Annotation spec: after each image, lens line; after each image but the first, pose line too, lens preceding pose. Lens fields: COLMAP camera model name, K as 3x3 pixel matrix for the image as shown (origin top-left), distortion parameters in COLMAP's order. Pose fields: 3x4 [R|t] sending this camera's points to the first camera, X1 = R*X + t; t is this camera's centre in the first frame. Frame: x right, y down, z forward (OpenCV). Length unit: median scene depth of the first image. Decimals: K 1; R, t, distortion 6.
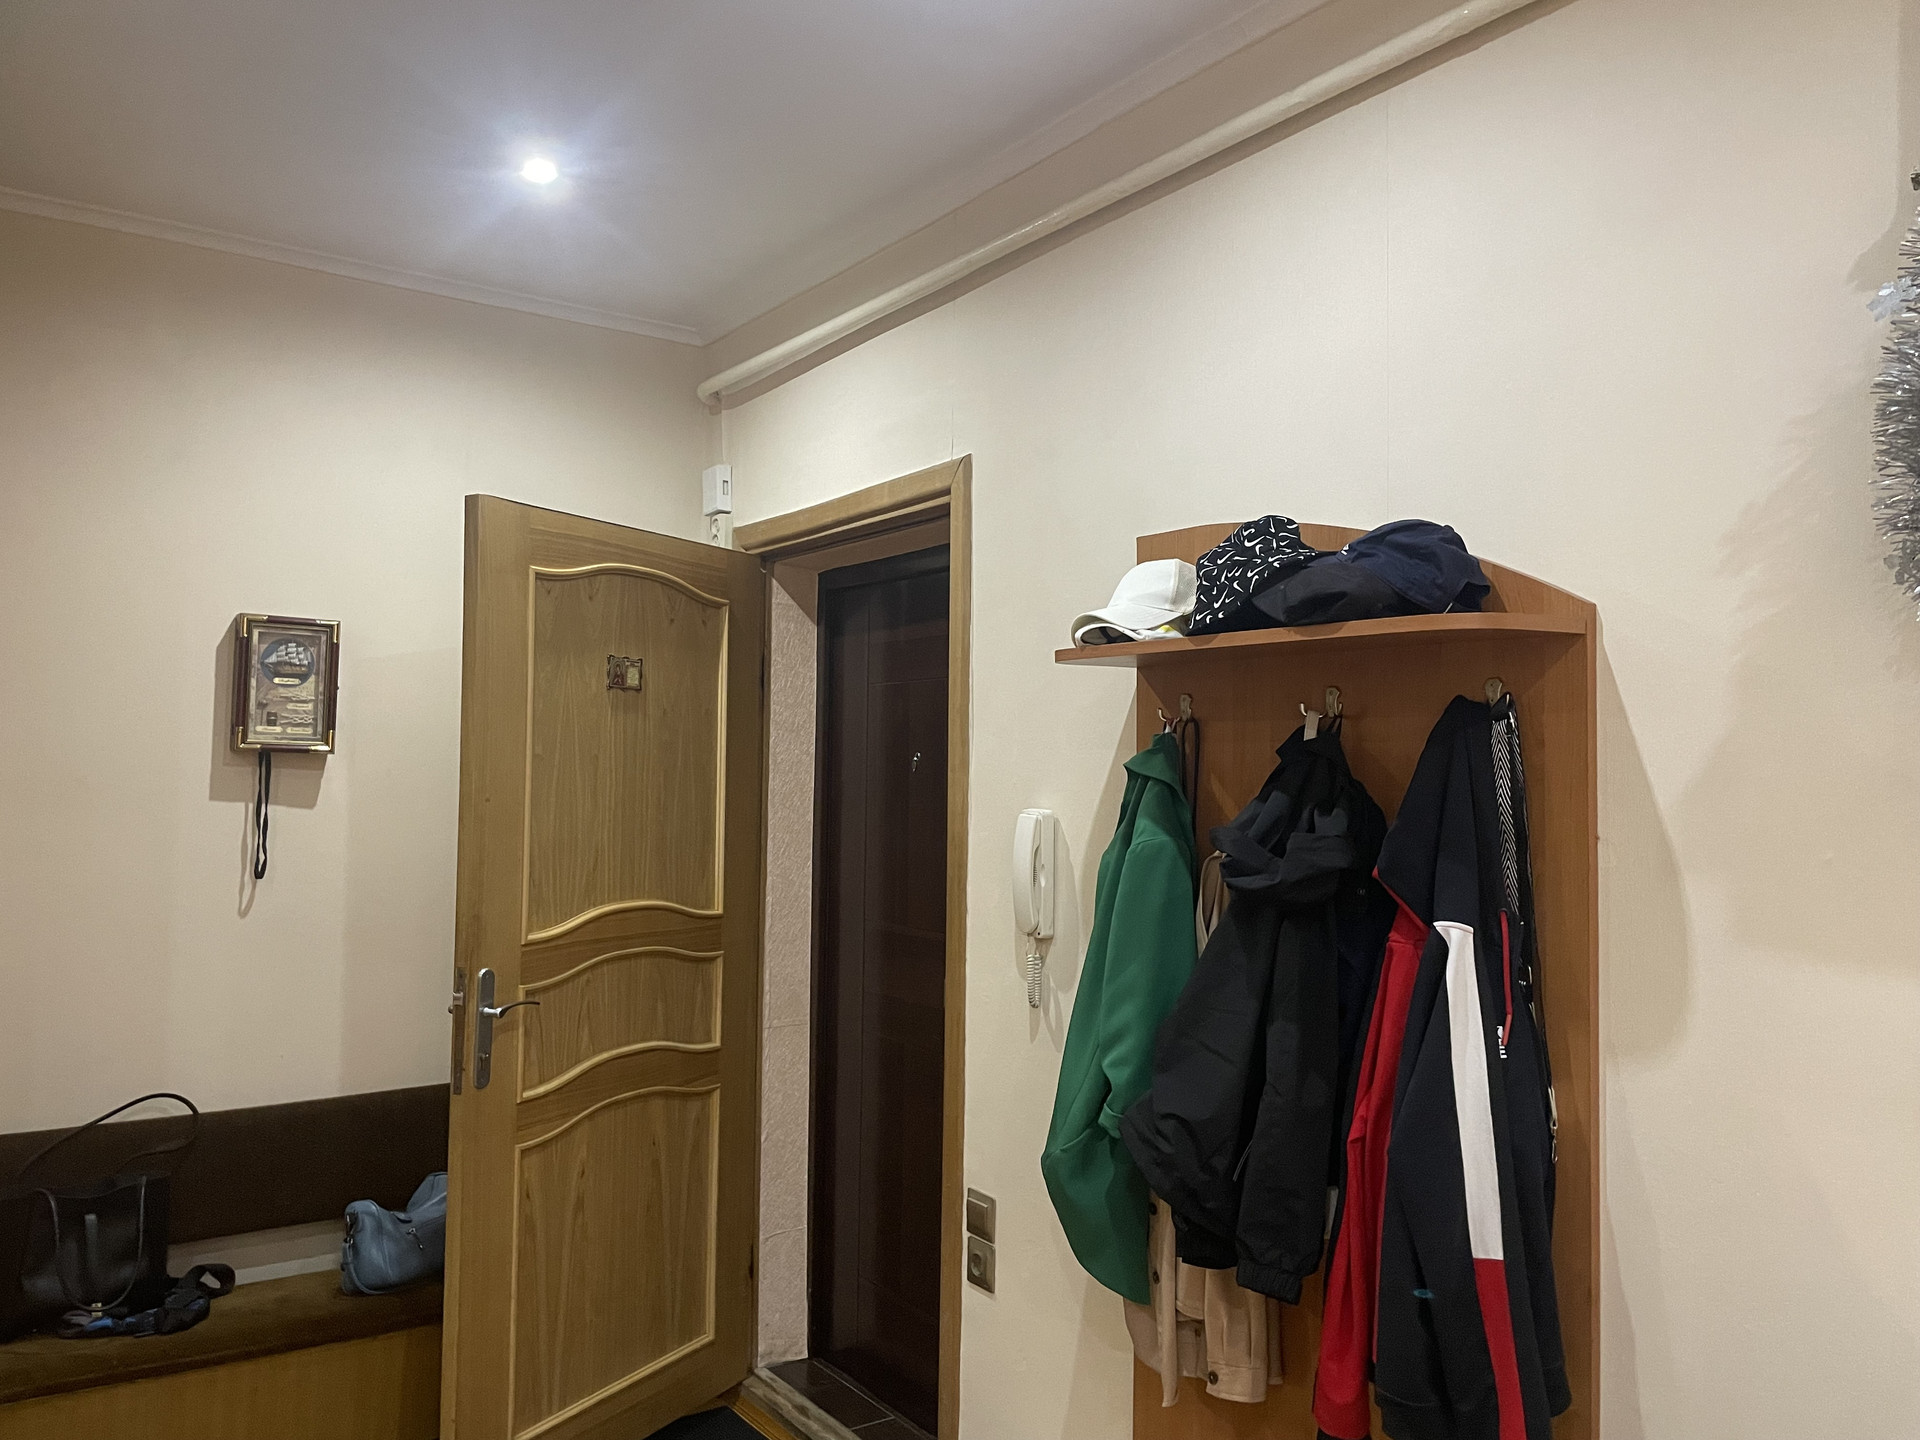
lens RADIAL K [[1447.5, 0, 983.2], [0, 1447.5, 714.5], [0, 0, 1]] dist [0.075744, -0.094629]
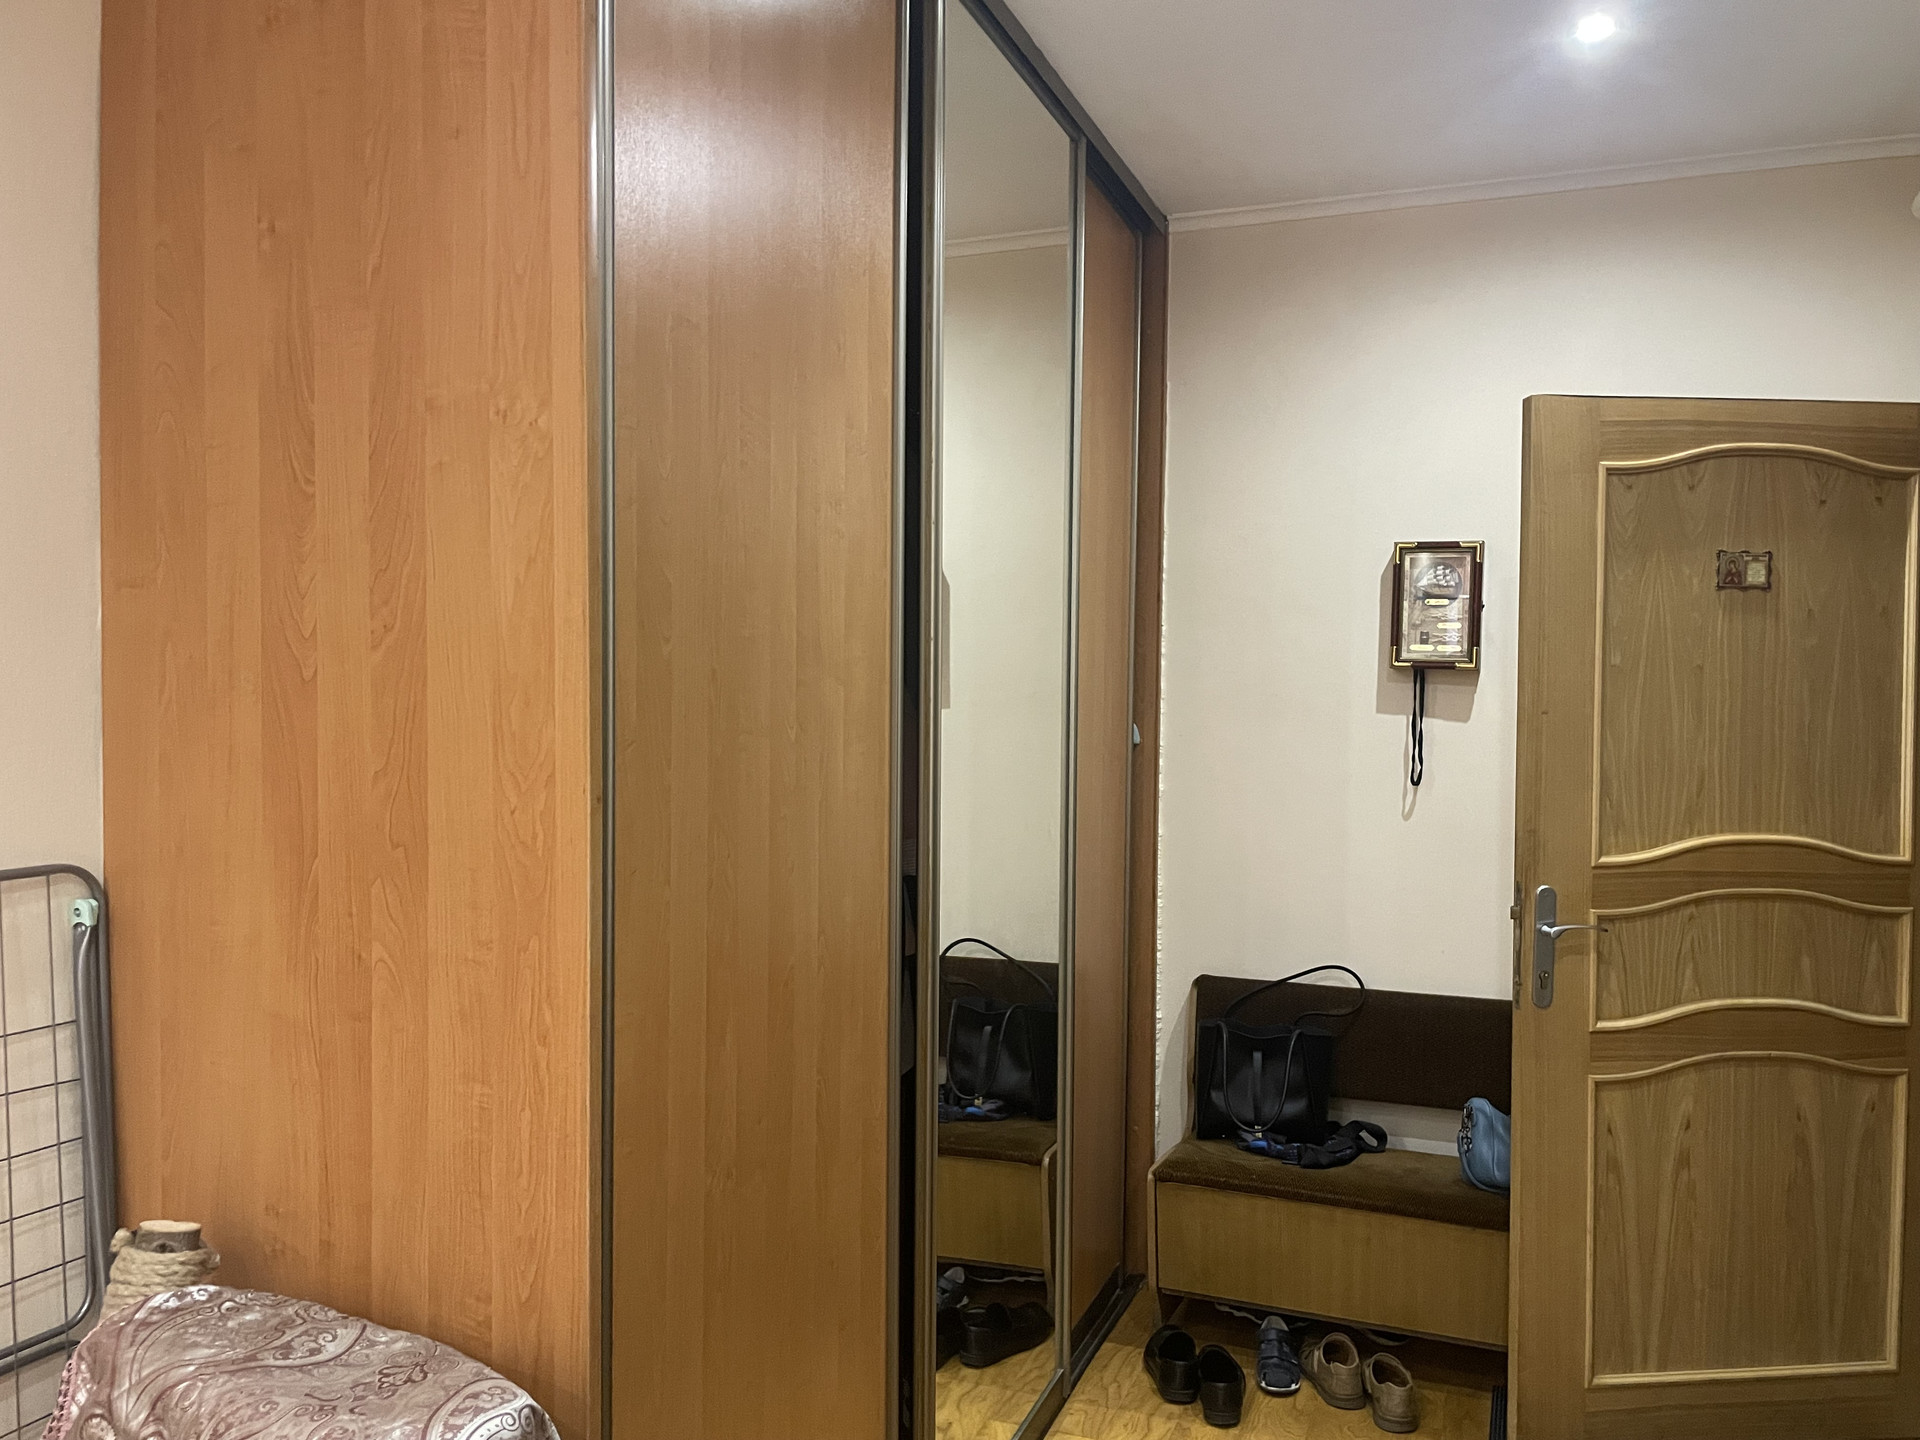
lens RADIAL K [[1447.5, 0, 983.2], [0, 1447.5, 714.5], [0, 0, 1]] dist [0.075744, -0.094629]
pose [[0.556839, 0.007716, -0.830585, 0.229319], [0.031402, 0.999046, 0.030333, 0.016958], [0.830027, -0.042973, 0.556065, 0.138928]]
